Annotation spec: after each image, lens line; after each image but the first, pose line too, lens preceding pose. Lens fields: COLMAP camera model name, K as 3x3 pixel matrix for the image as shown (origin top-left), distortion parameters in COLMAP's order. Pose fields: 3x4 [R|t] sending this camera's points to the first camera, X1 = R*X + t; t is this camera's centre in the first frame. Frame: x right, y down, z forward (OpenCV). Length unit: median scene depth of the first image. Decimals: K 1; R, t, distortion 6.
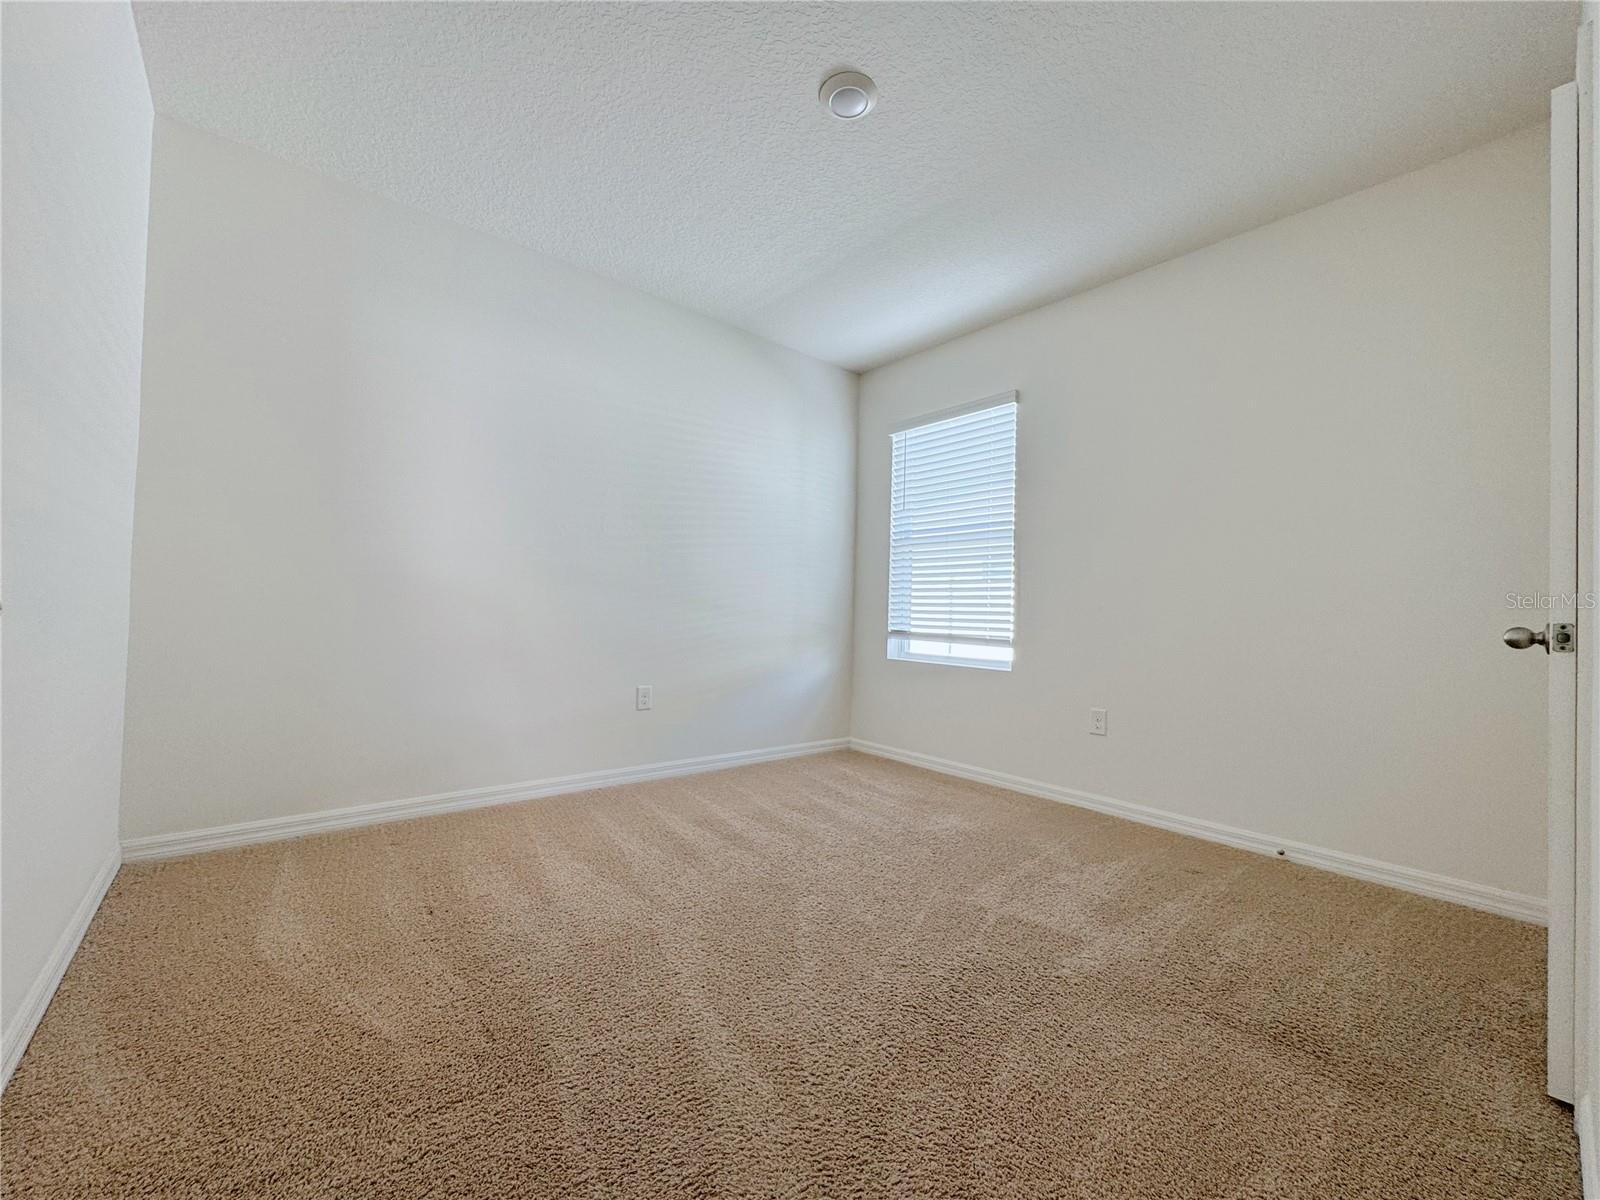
lens RADIAL K [[636.4, 0, 799.9], [0, 636.4, 611.2], [0, 0, 1]] dist [-0.006586, 0.001114]
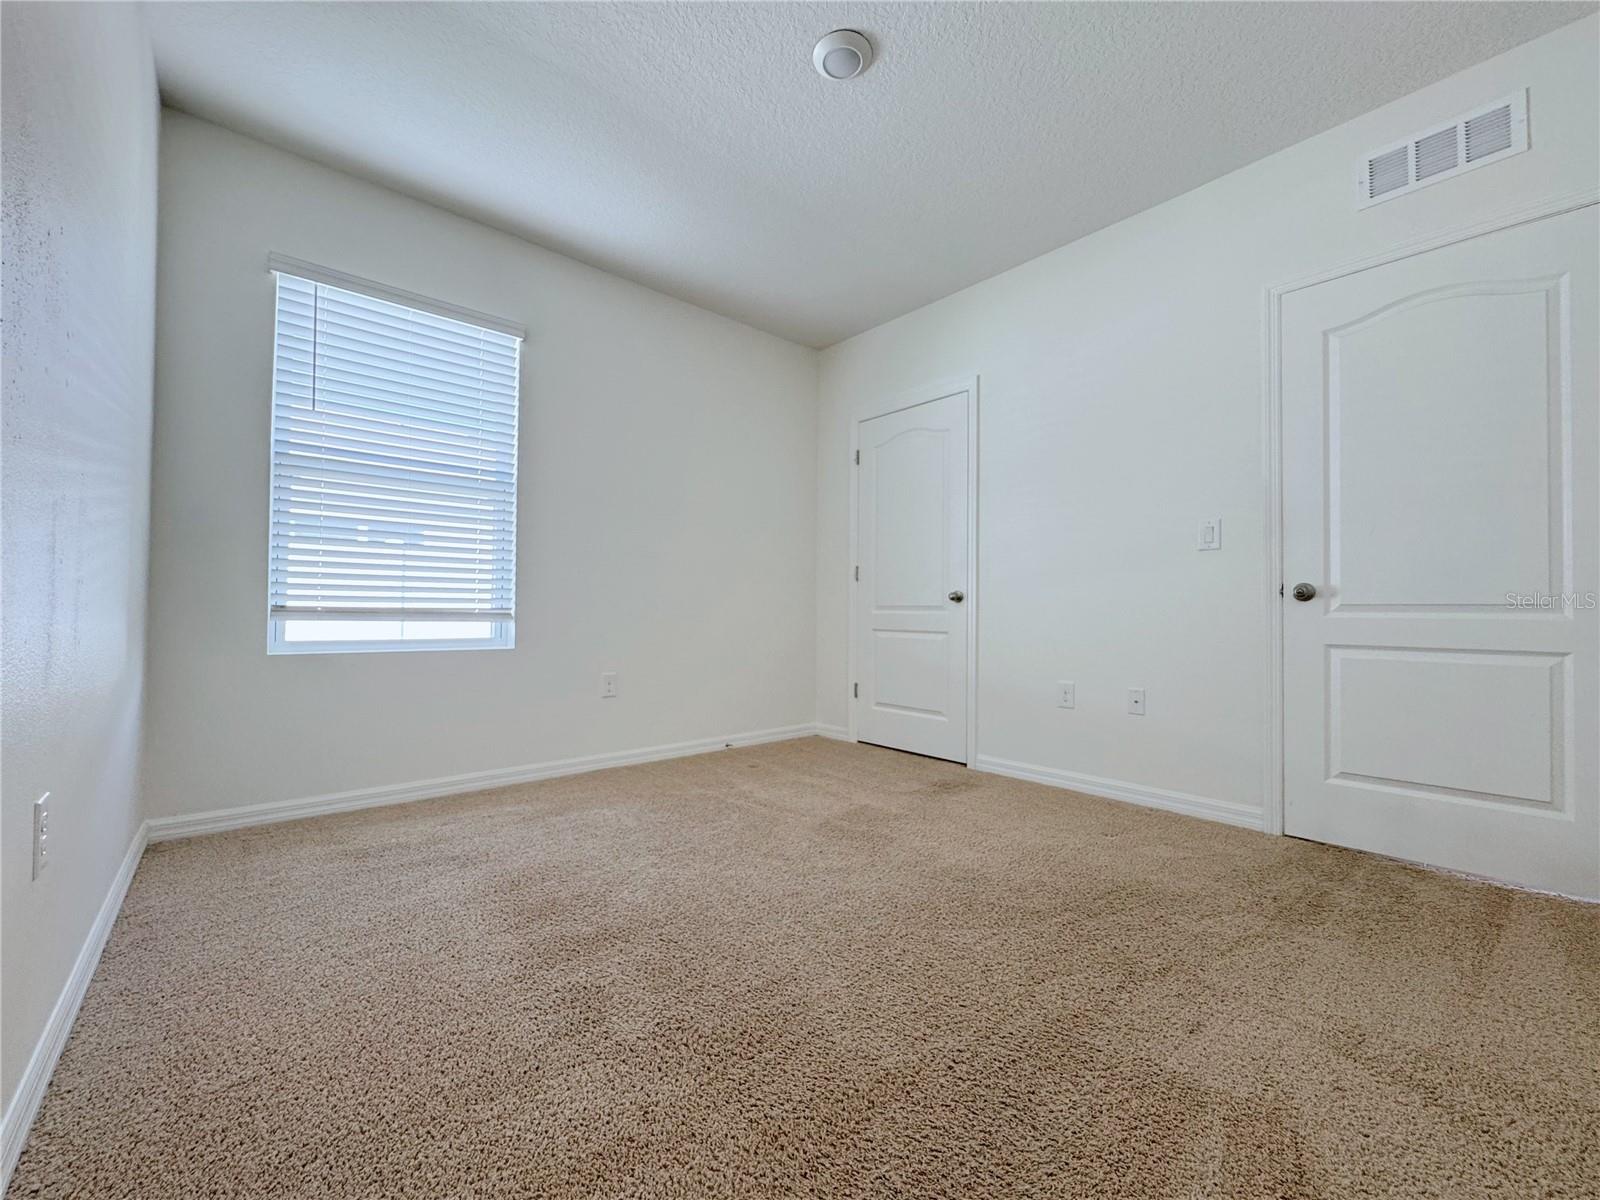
lens RADIAL K [[636.4, 0, 801.8], [0, 636.4, 606.6], [0, 0, 1]] dist [-0.006586, 0.001114]
pose [[-0.015681, -0.022929, 0.999614, -0.523675], [-0.013830, 0.999646, 0.022713, 0.011847], [-0.999781, -0.013469, -0.015993, 0.603148]]
